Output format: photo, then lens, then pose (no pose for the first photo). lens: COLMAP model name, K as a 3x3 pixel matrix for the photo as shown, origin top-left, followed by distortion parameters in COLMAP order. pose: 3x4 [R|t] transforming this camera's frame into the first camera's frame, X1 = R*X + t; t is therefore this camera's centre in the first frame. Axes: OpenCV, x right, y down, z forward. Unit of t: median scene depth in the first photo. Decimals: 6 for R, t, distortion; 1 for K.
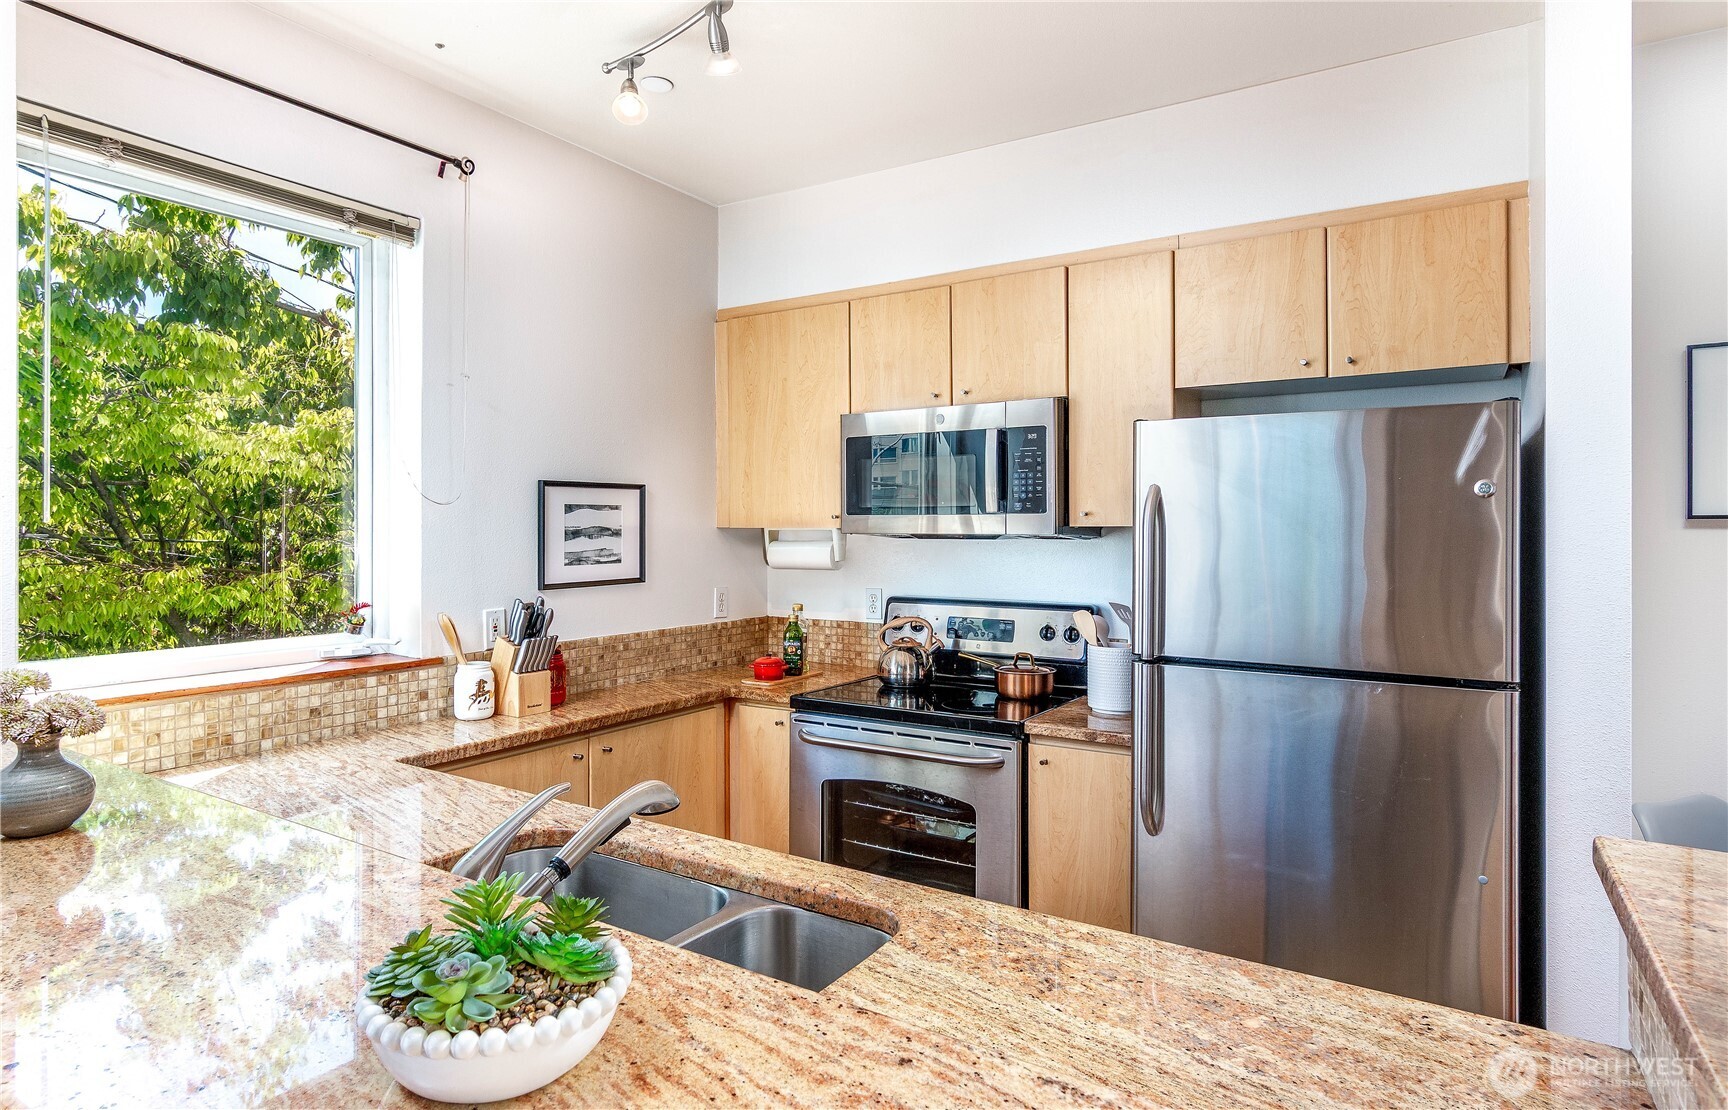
lens RADIAL K [[951.0, 0, 854.1], [0, 951.0, 528.7], [0, 0, 1]] dist [0.007831, 0.000769]
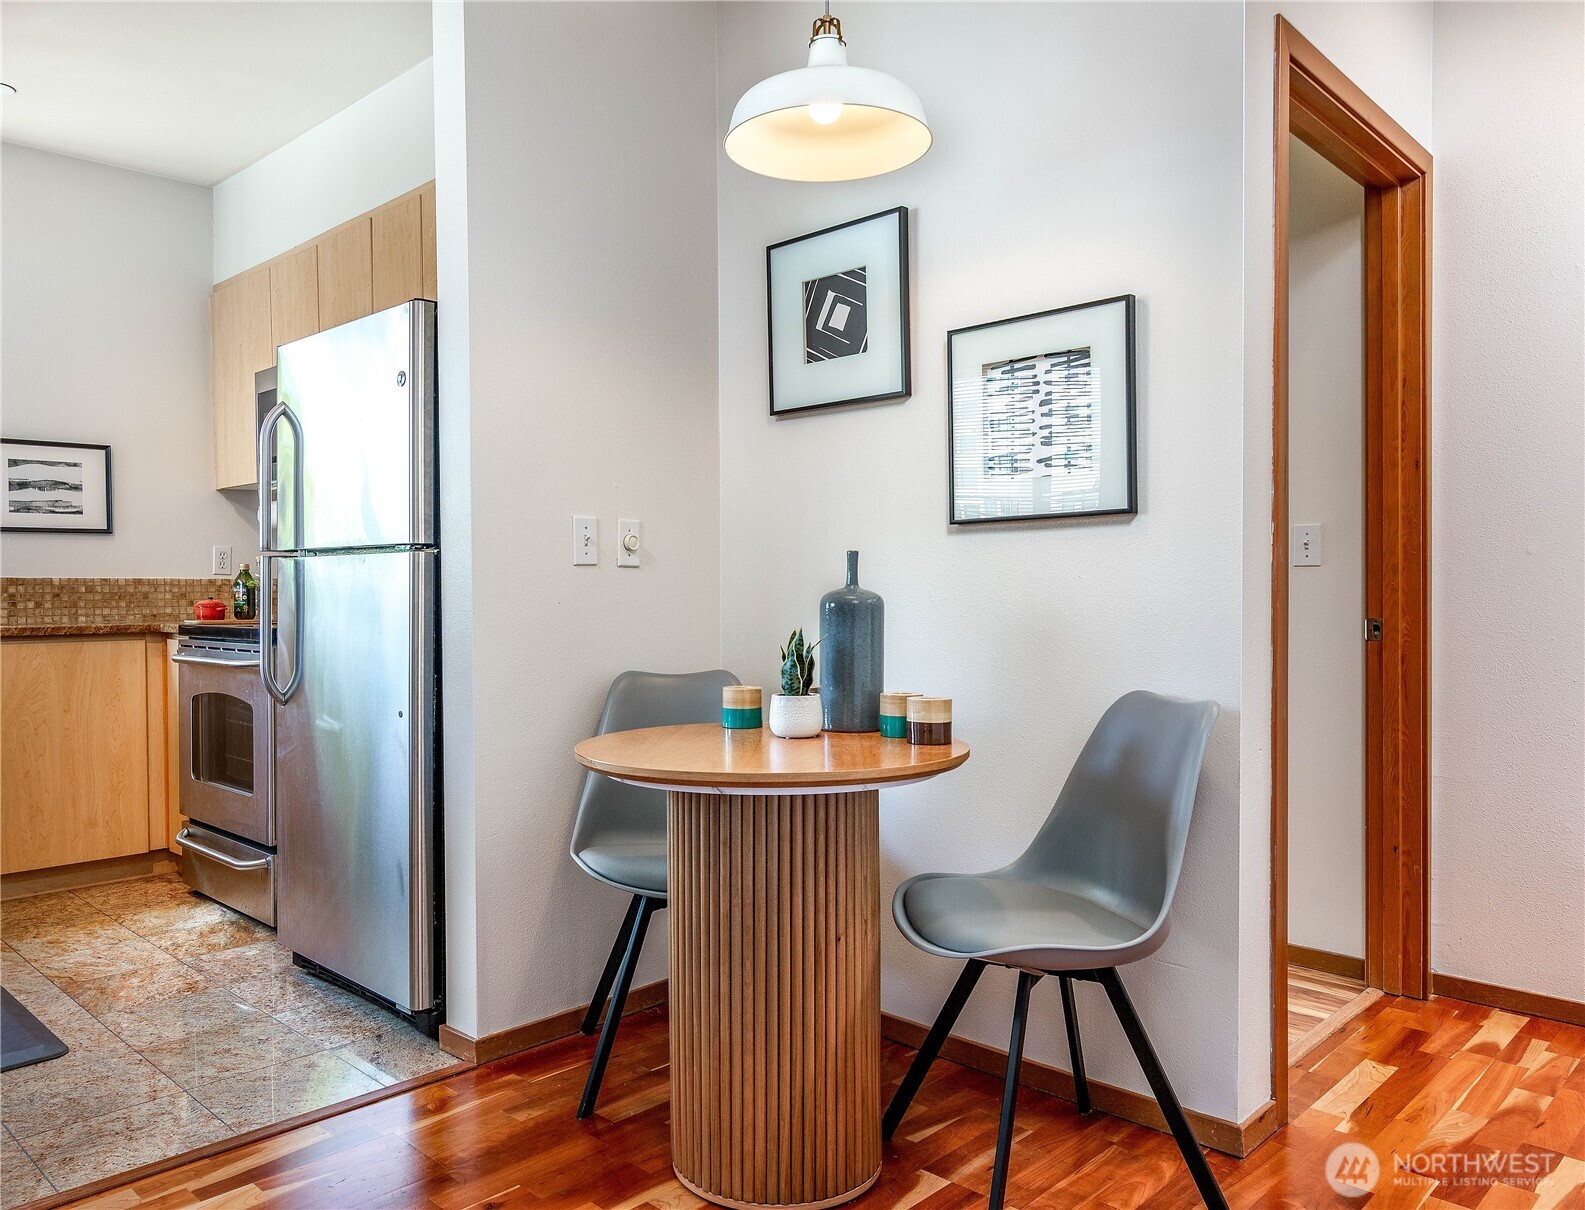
lens RADIAL K [[1180.5, 0, 753.5], [0, 1180.5, 609.4], [0, 0, 1]] dist [-0.015752, -0.004818]
pose [[0.976480, -0.004389, -0.215565, 0.892635], [0.008721, 0.999779, 0.019149, 0.138616], [0.215433, -0.020579, 0.976302, -0.200267]]
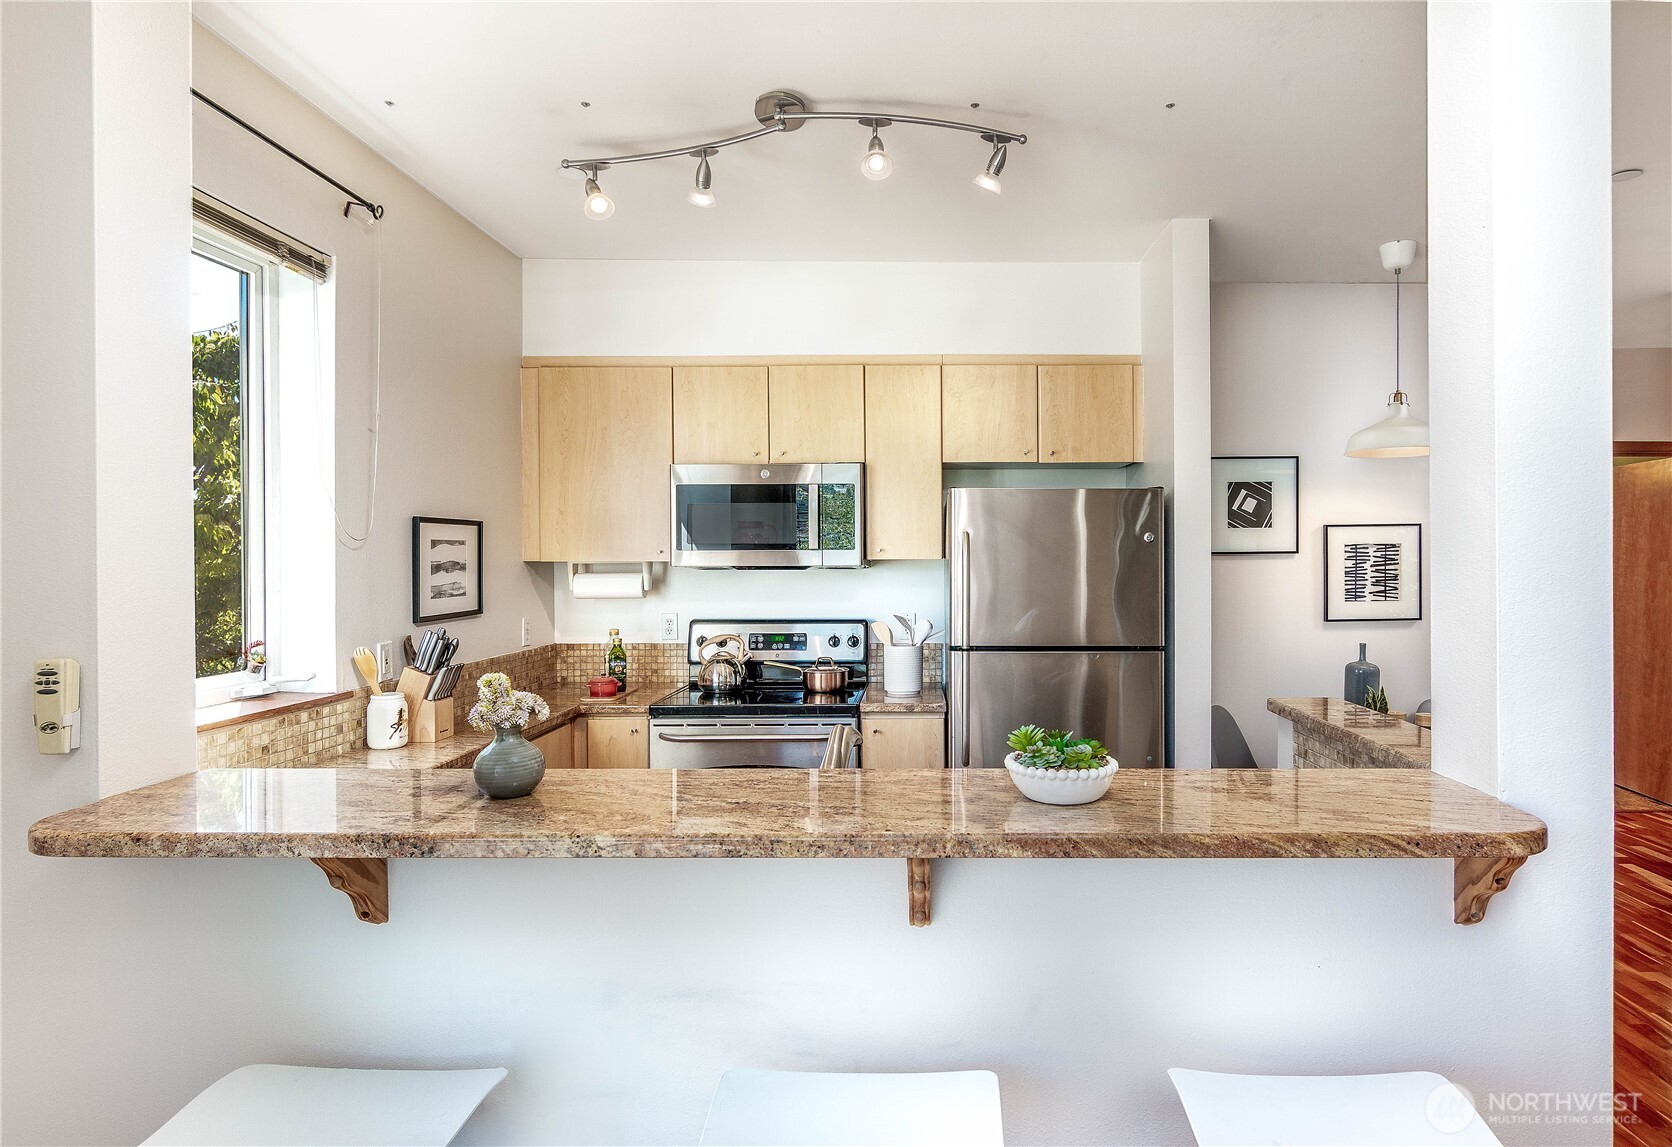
lens RADIAL K [[932.2, 0, 930.0], [0, 932.2, 563.4], [0, 0, 1]] dist [-0.001689, 0.002705]
pose [[0.838735, -0.005888, 0.544508, -0.404022], [0.003921, 0.999981, 0.004773, -0.002644], [-0.544526, -0.001868, 0.838742, -0.148622]]
